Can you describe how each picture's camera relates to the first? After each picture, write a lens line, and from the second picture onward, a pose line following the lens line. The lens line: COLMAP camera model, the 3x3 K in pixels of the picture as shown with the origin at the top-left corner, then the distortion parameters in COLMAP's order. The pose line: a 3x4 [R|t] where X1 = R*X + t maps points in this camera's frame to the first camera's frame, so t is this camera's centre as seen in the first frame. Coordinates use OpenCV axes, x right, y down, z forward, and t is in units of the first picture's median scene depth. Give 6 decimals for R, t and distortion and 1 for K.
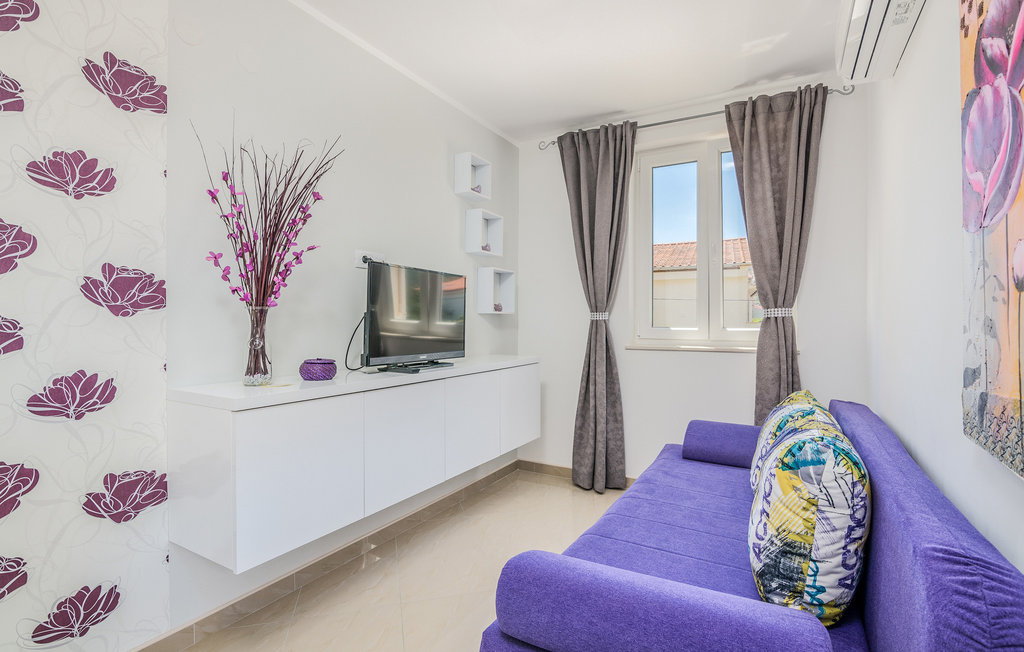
lens RADIAL K [[481.9, 0, 512.0], [0, 481.9, 326.0], [0, 0, 1]] dist [-0.021939, 0.000053]
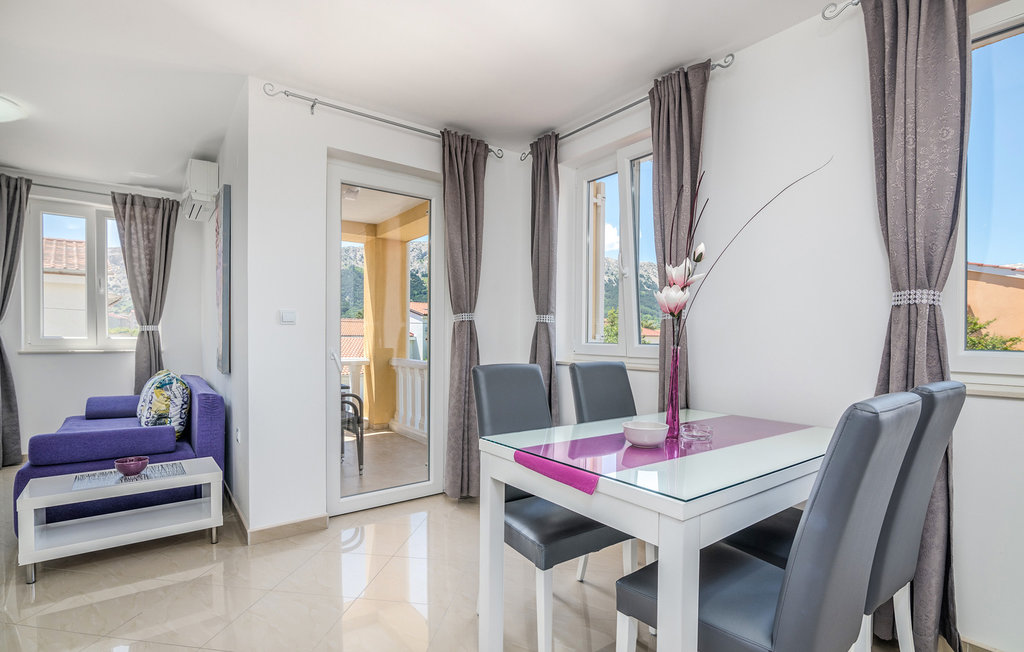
lens RADIAL K [[482.0, 0, 512.7], [0, 482.0, 349.8], [0, 0, 1]] dist [-0.018446, 0.000495]
pose [[0.386767, -0.017176, 0.922018, -0.487962], [-0.004024, 0.999786, 0.020313, 0.008476], [-0.922169, -0.011567, 0.386614, -0.812095]]
